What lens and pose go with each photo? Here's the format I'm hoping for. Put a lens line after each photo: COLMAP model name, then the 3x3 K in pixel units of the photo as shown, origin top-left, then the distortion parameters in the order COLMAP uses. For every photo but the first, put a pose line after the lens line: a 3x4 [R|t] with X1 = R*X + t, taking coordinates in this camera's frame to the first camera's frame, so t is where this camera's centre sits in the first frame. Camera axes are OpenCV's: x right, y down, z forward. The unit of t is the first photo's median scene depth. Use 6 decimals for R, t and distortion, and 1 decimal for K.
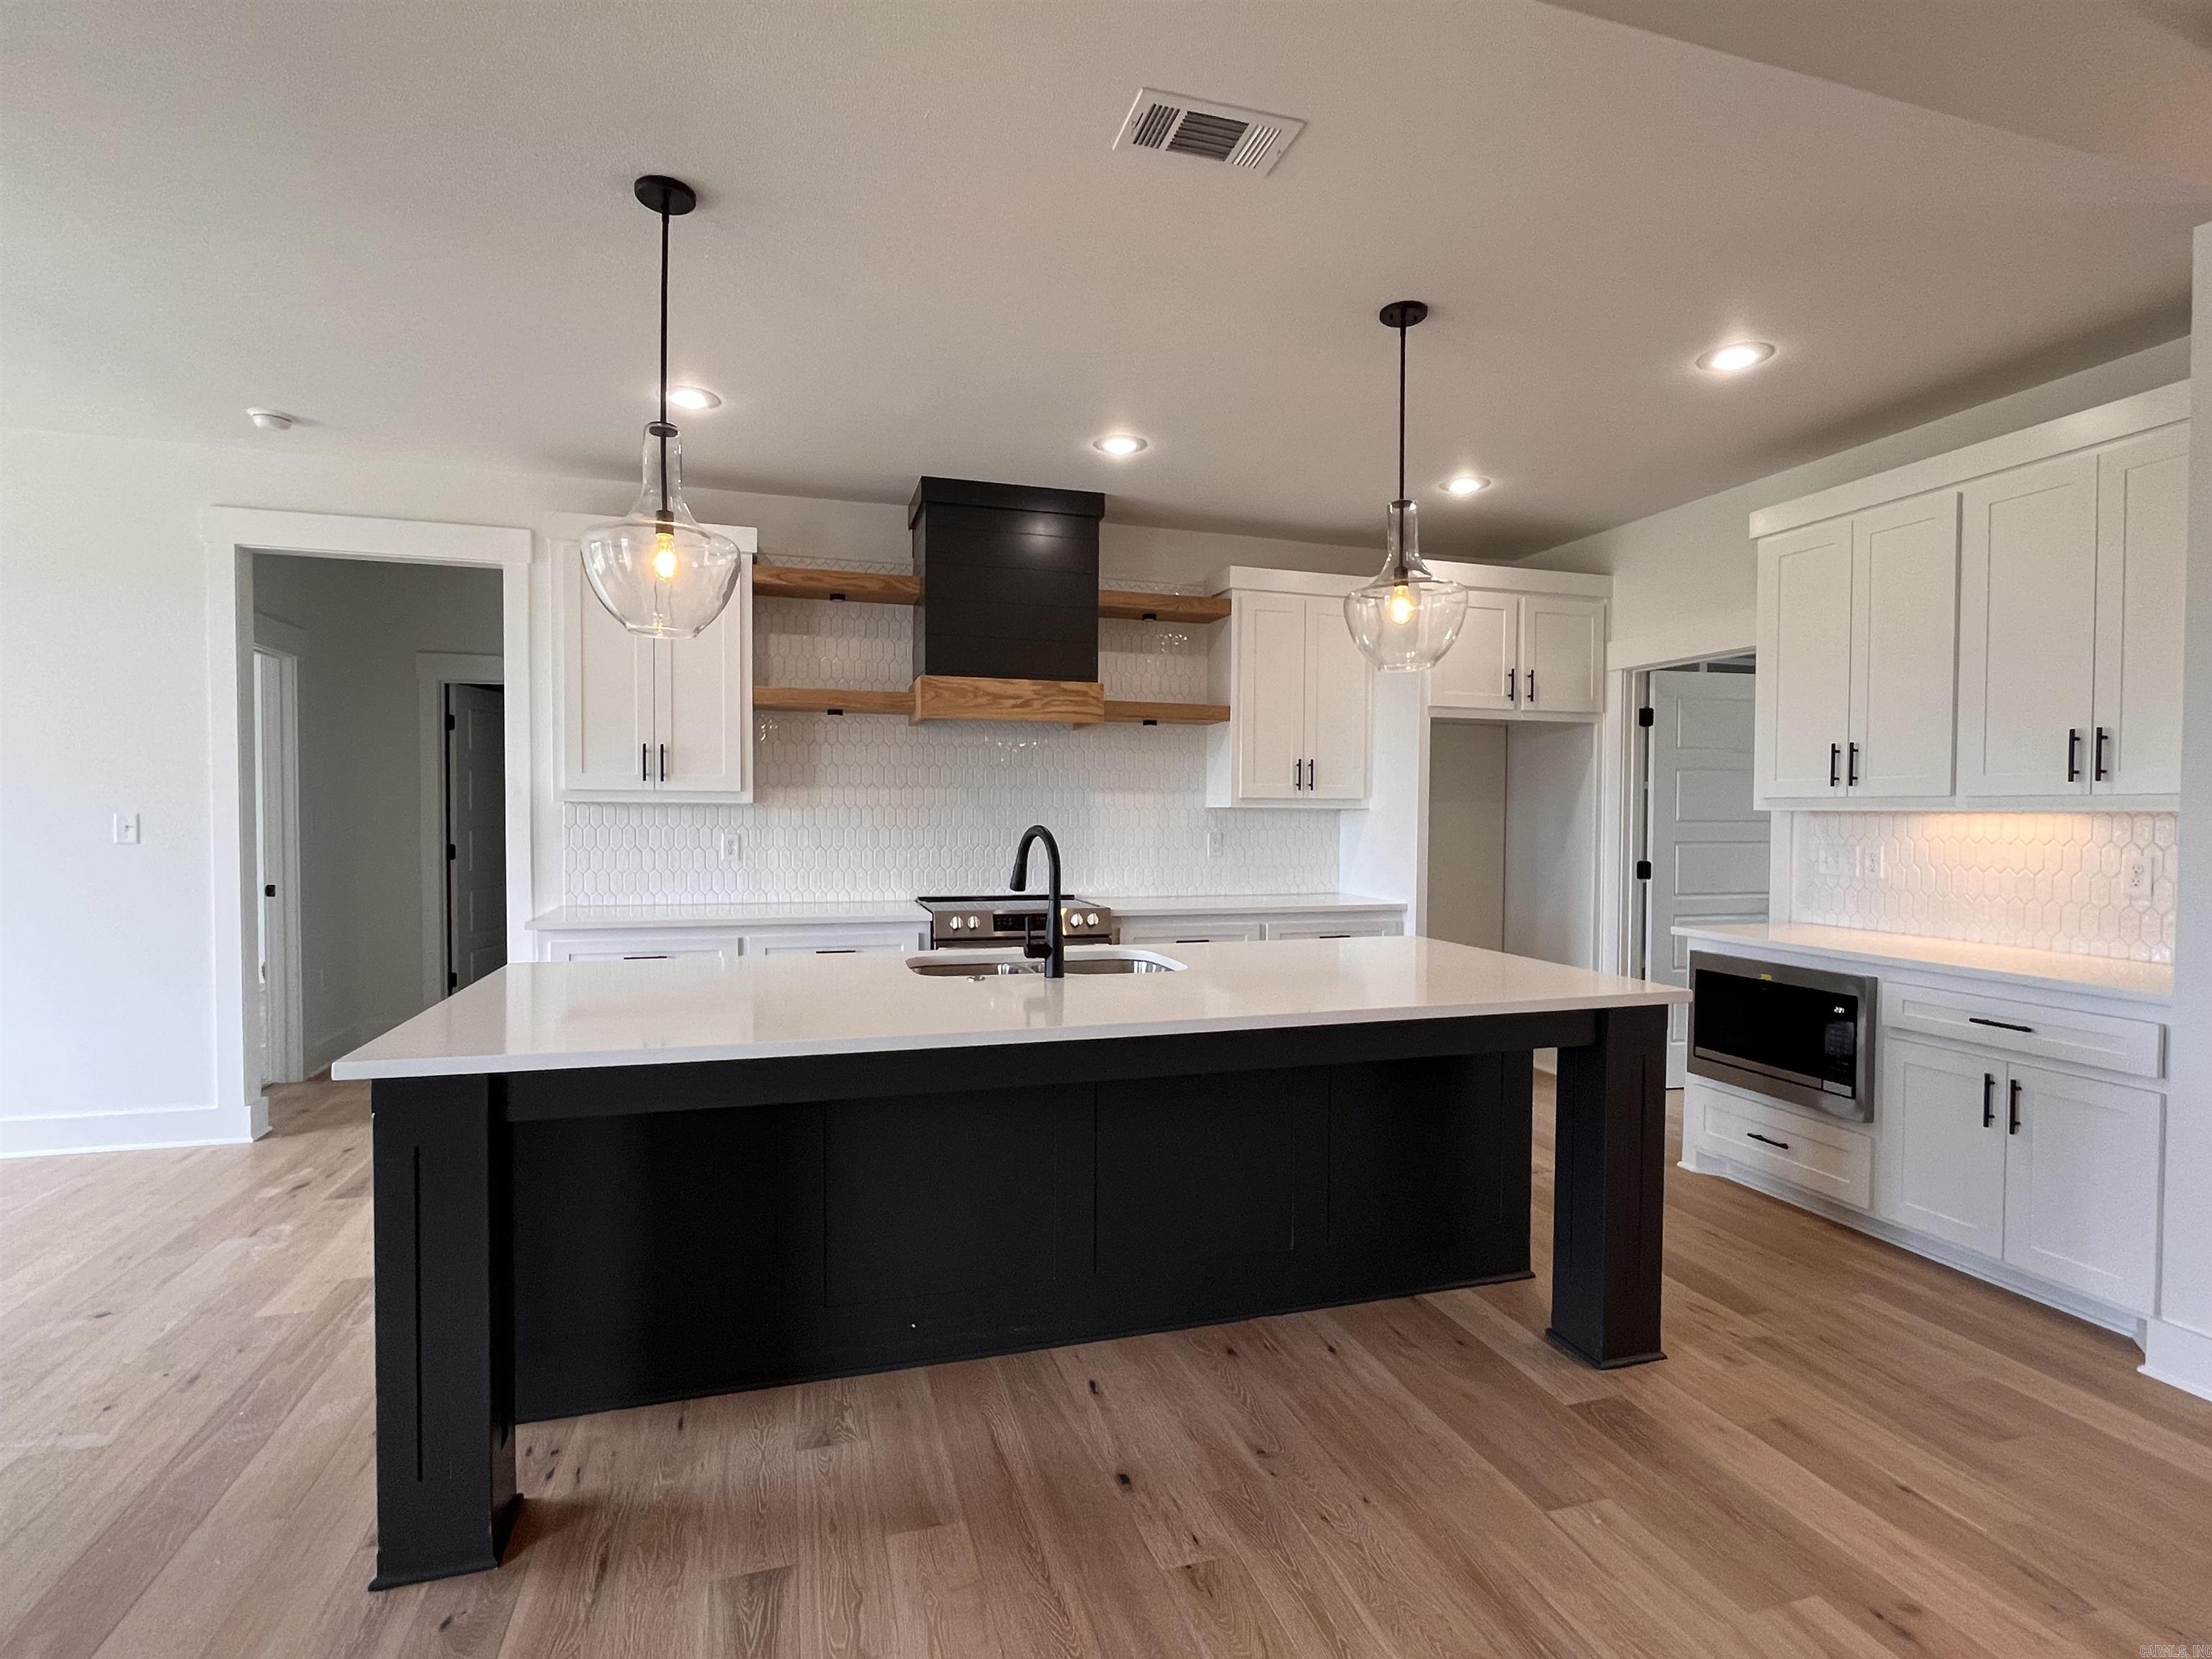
lens RADIAL K [[1063.4, 0, 1105.3], [0, 1063.4, 837.3], [0, 0, 1]] dist [-0.002098, 0.000307]
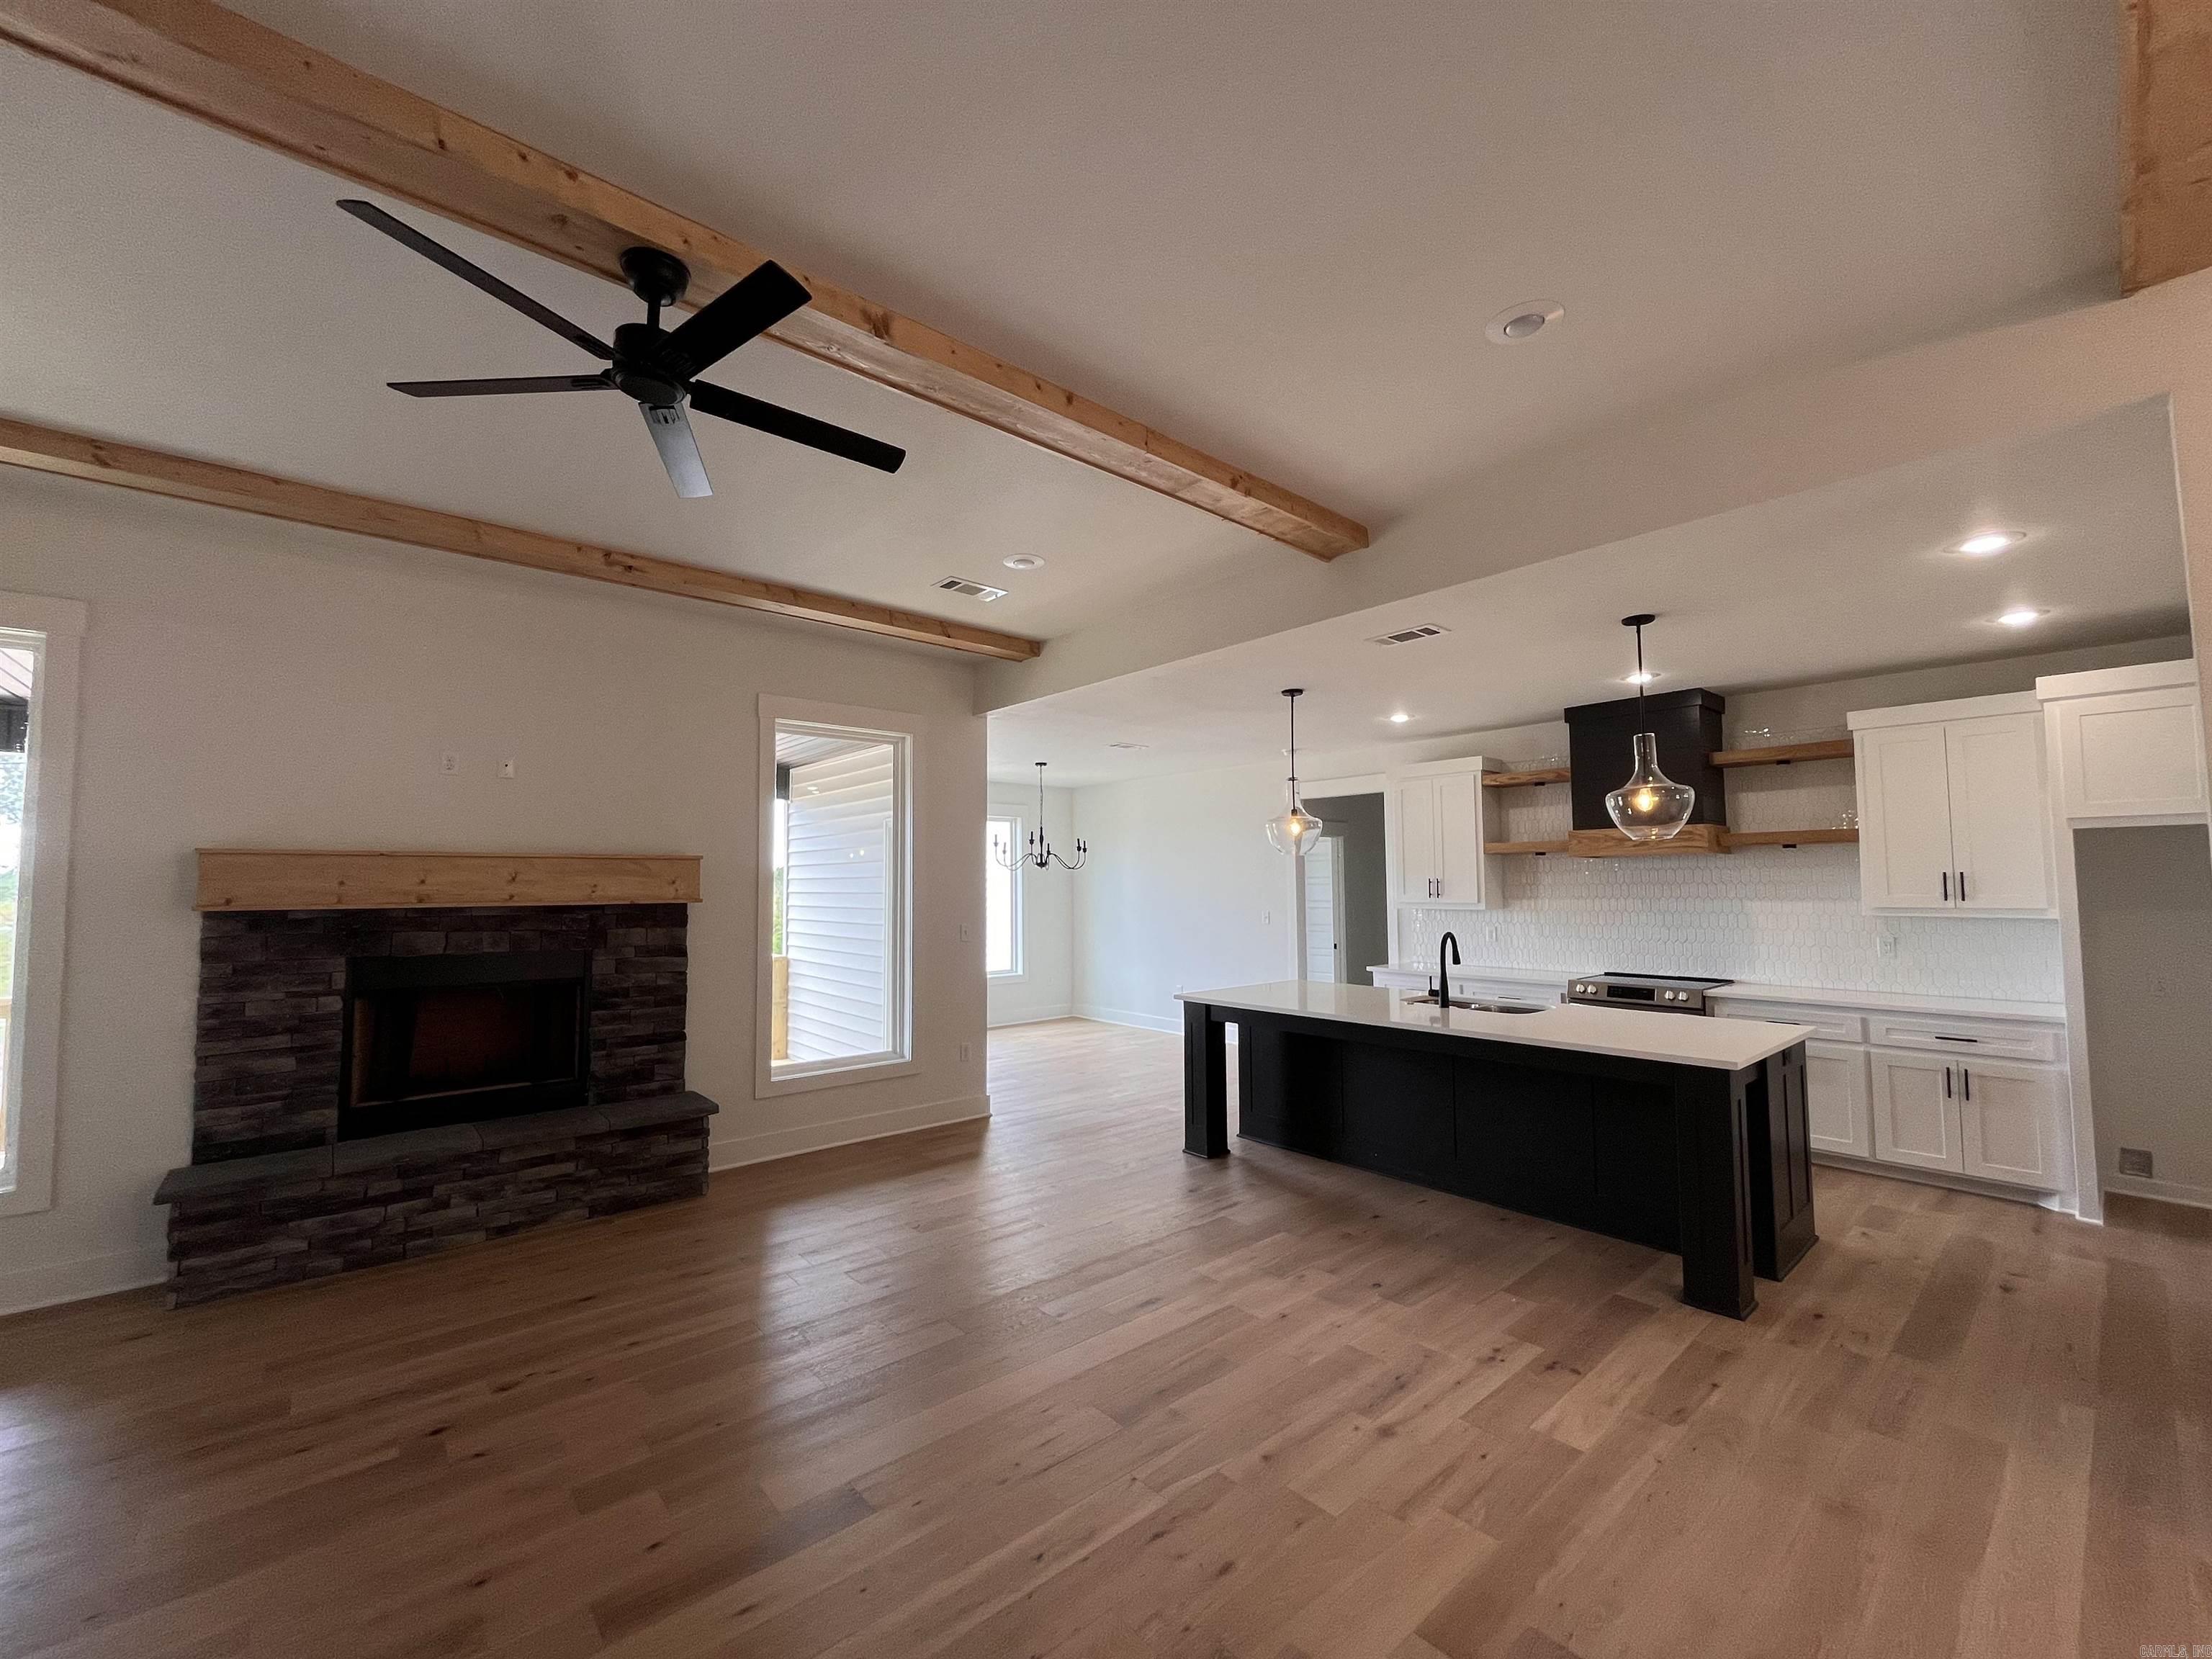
lens RADIAL K [[892.1, 0, 1104.5], [0, 892.1, 838.2], [0, 0, 1]] dist [-0.003412, -0.000124]
pose [[0.404456, -0.060351, -0.912564, 0.972600], [-0.012277, 0.997372, -0.071401, -0.047520], [0.914475, 0.040082, 0.402652, -0.222018]]
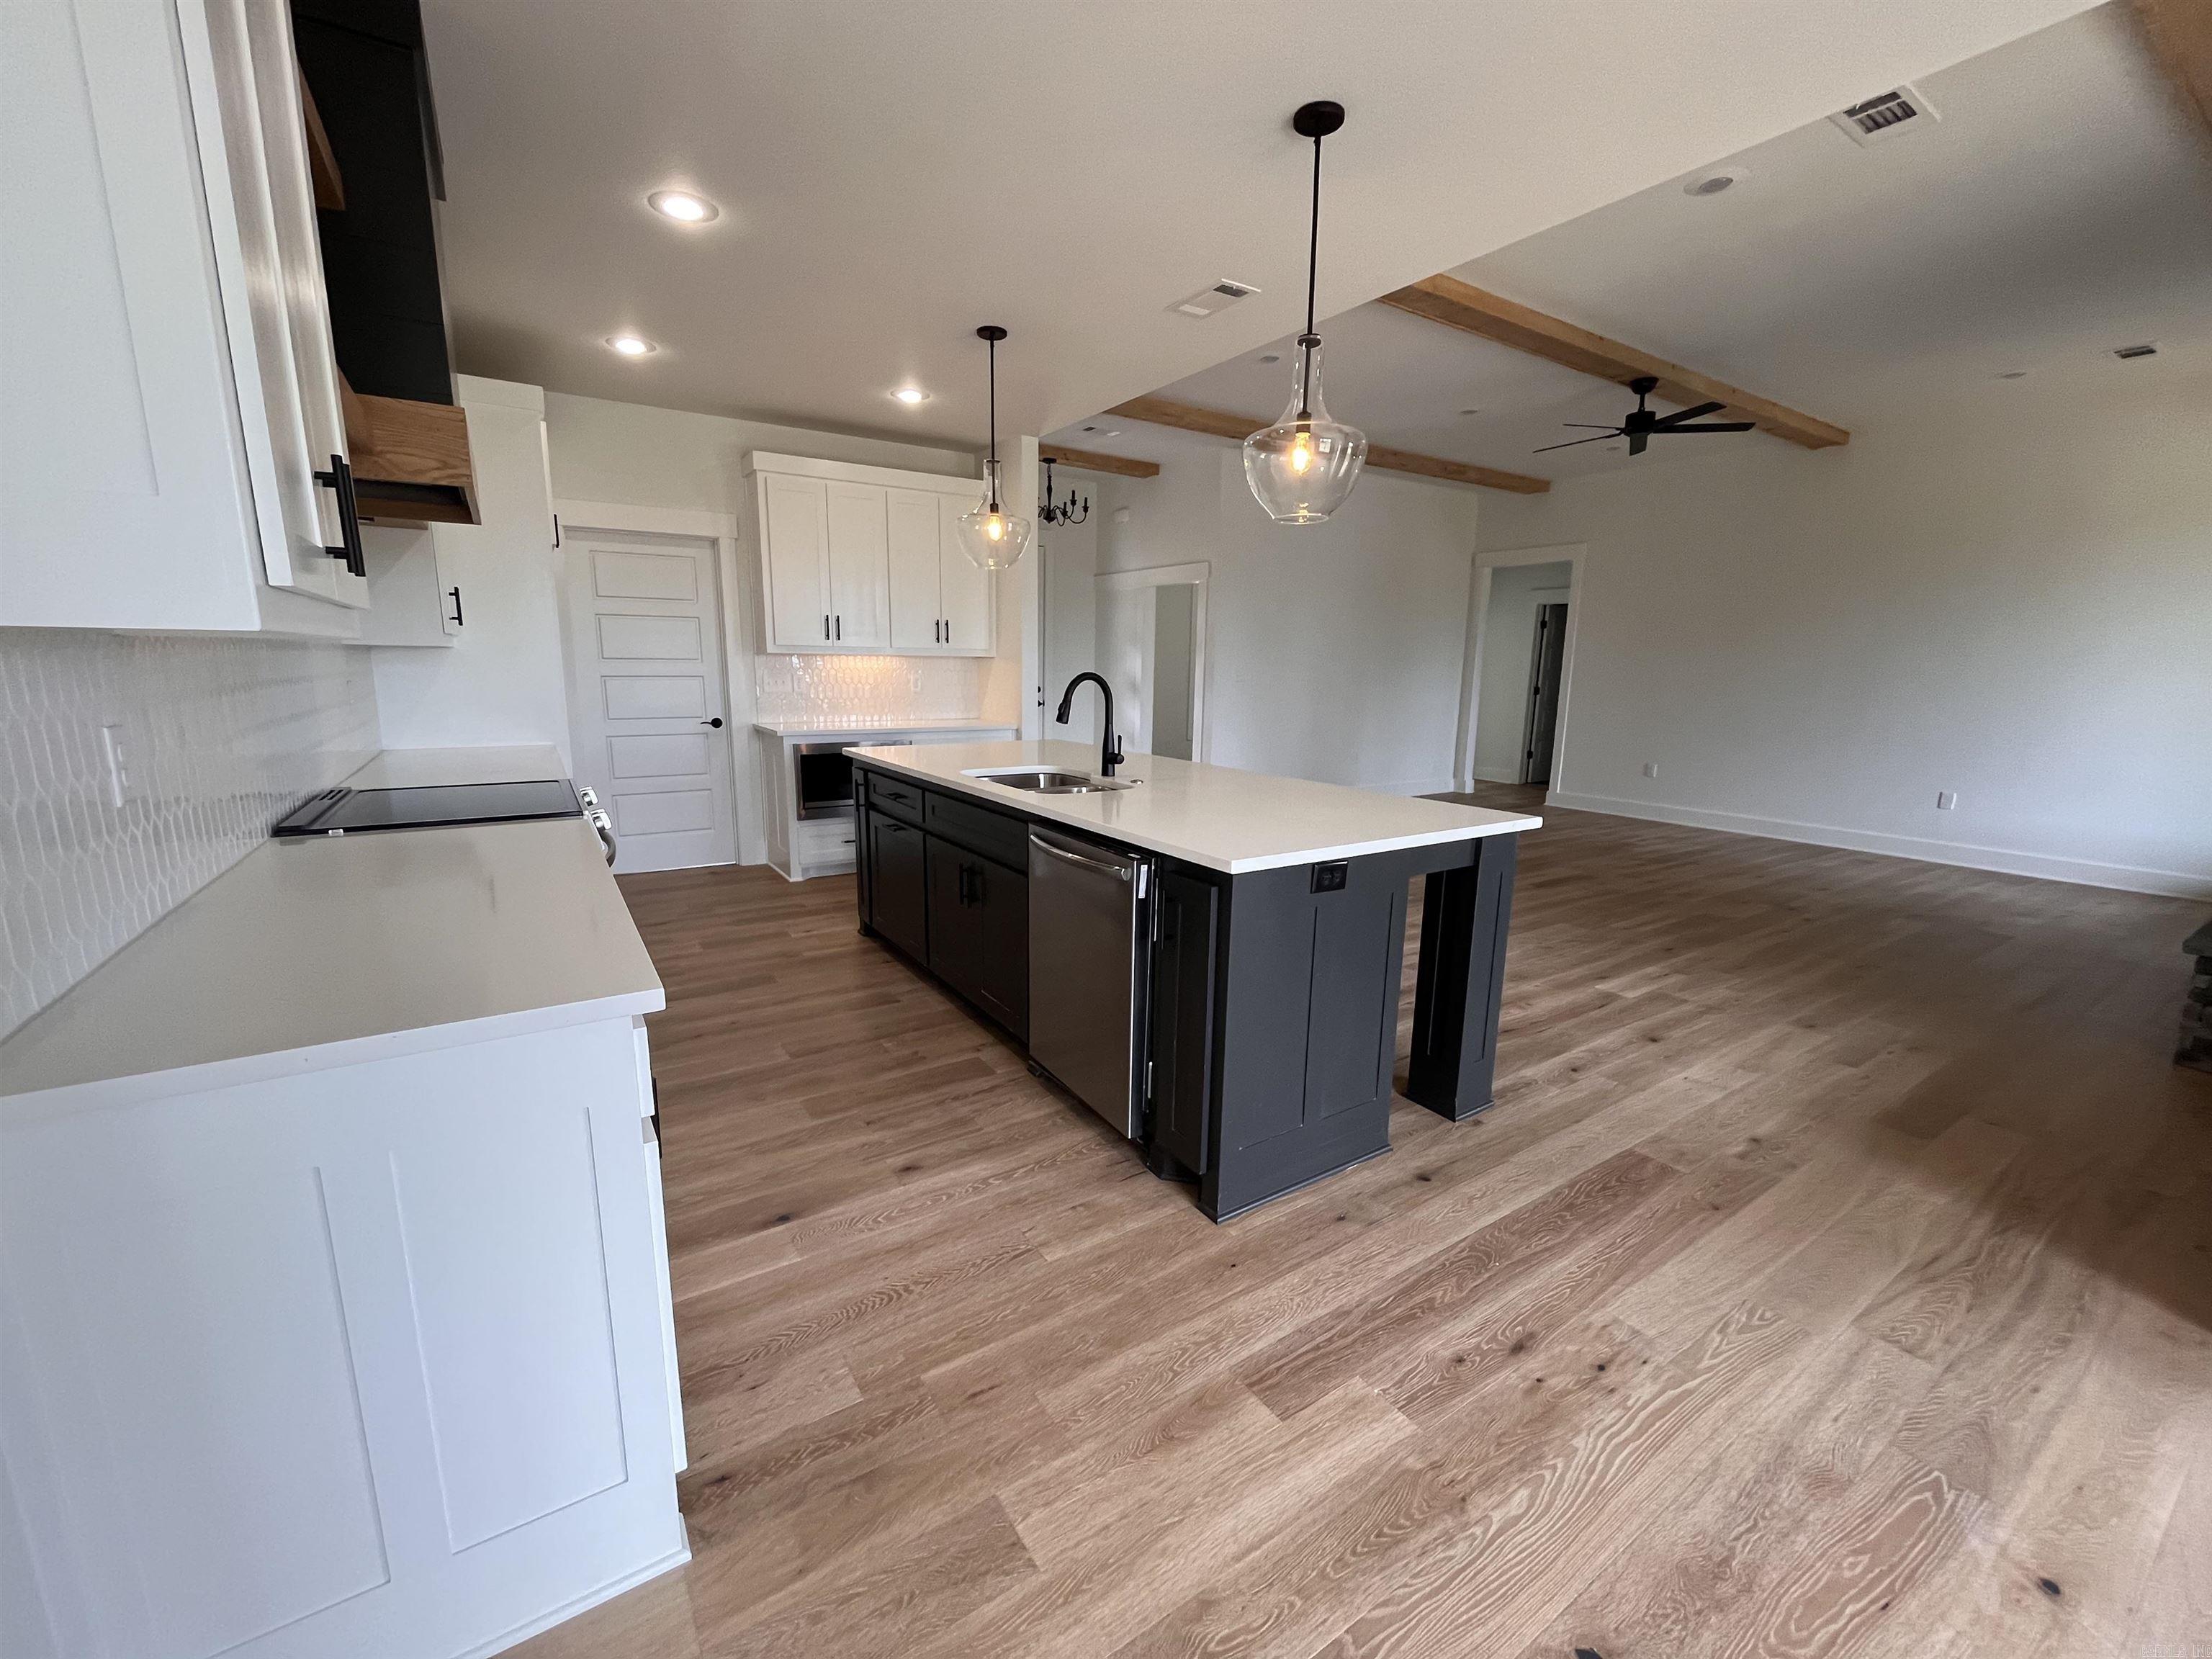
lens RADIAL K [[892.1, 0, 1107.6], [0, 892.1, 836.6], [0, 0, 1]] dist [-0.003412, -0.000124]
pose [[-0.280855, -0.196038, 0.939516, -0.950963], [0.007427, 0.978443, 0.206381, -0.031767], [-0.959722, 0.064941, -0.273344, 1.038160]]
